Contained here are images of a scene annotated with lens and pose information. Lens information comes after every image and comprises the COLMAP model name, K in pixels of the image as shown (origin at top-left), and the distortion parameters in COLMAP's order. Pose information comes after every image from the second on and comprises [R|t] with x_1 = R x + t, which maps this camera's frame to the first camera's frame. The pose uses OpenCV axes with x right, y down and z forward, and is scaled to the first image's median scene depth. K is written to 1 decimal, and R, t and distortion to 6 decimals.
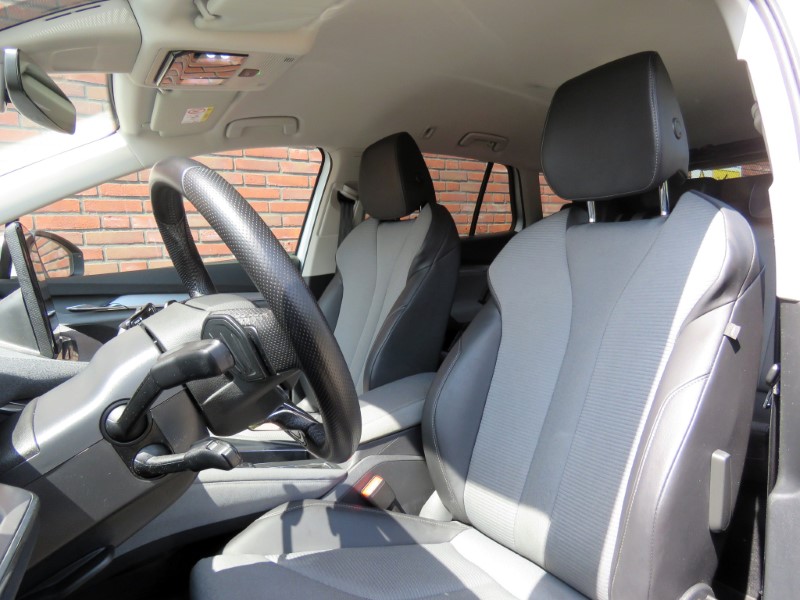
lens RADIAL K [[497.7, 0, 400.1], [0, 497.7, 302.2], [0, 0, 1]] dist [0.006939, 0.004267]
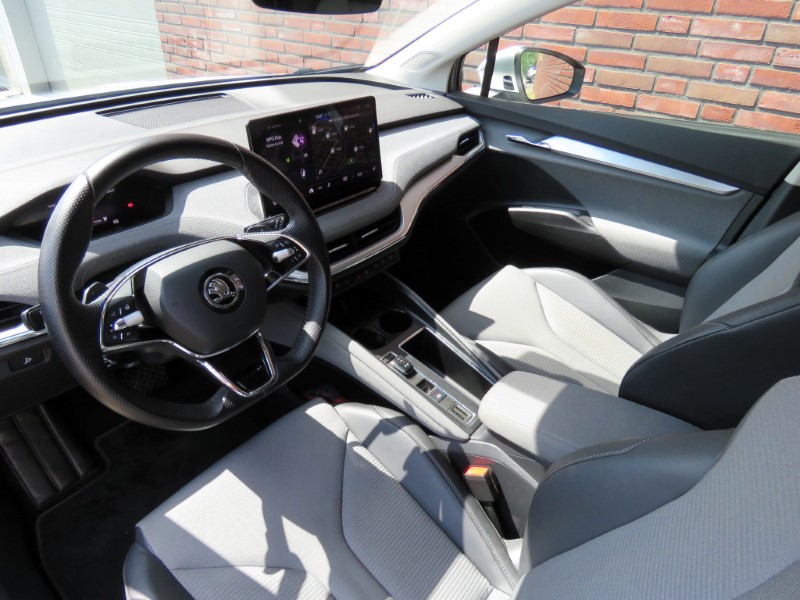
lens RADIAL K [[497.7, 0, 398.8], [0, 497.7, 298.7], [0, 0, 1]] dist [0.006939, 0.004267]
pose [[0.317737, 0.570425, -0.757403, 0.317978], [-0.170323, 0.820141, 0.546223, -0.282564], [0.932756, -0.044552, 0.357746, 0.427065]]
